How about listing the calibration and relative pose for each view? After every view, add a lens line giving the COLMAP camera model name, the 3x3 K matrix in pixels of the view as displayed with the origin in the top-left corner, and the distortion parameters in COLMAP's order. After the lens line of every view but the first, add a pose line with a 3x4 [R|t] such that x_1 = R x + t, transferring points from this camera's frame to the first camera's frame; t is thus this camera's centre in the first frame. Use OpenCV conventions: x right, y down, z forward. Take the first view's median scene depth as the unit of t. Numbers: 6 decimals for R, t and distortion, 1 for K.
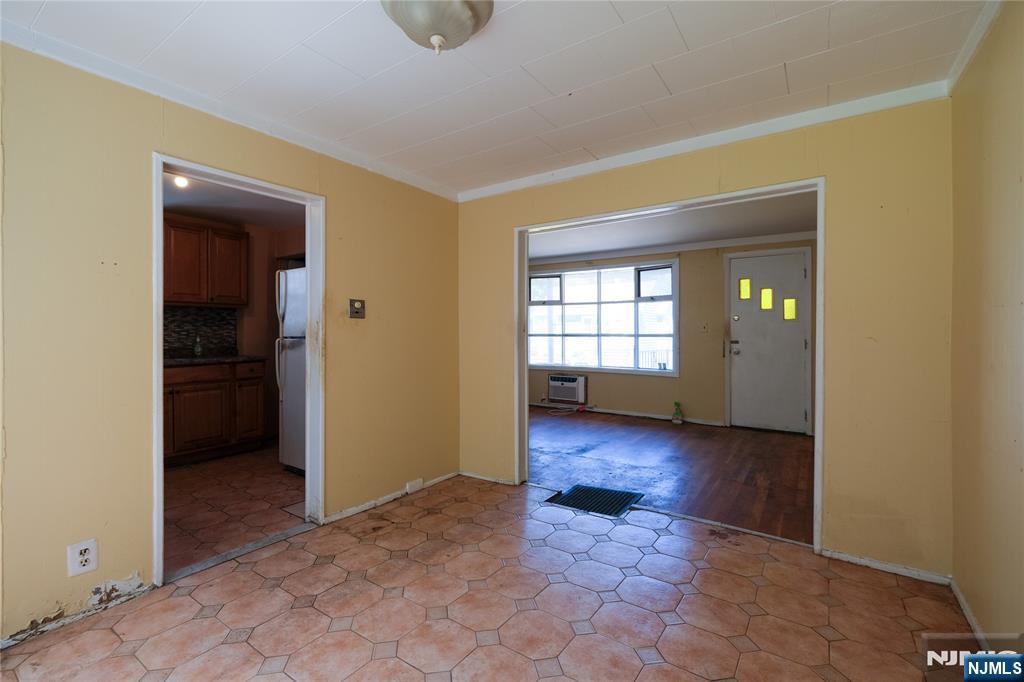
lens RADIAL K [[453.2, 0, 513.1], [0, 453.2, 332.8], [0, 0, 1]] dist [-0.002270, -0.000261]
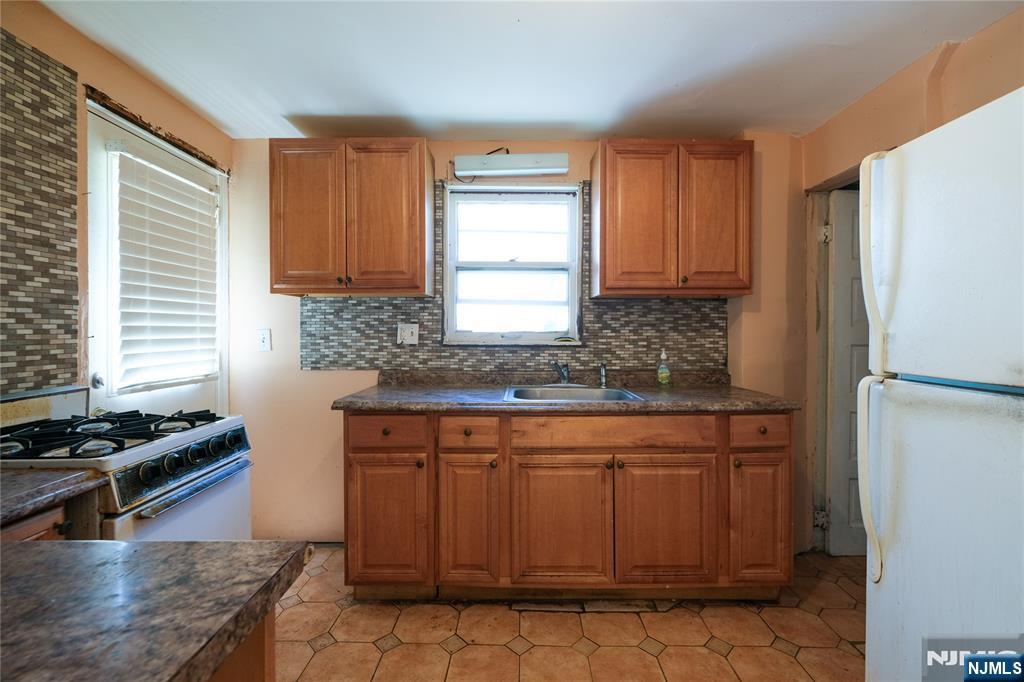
lens RADIAL K [[453.2, 0, 513.1], [0, 453.2, 332.8], [0, 0, 1]] dist [-0.002270, -0.000261]
pose [[0.565933, 0.004056, -0.824441, -0.344509], [-0.001952, 0.999992, 0.003580, -0.014796], [0.824449, -0.000417, 0.565937, 0.537477]]
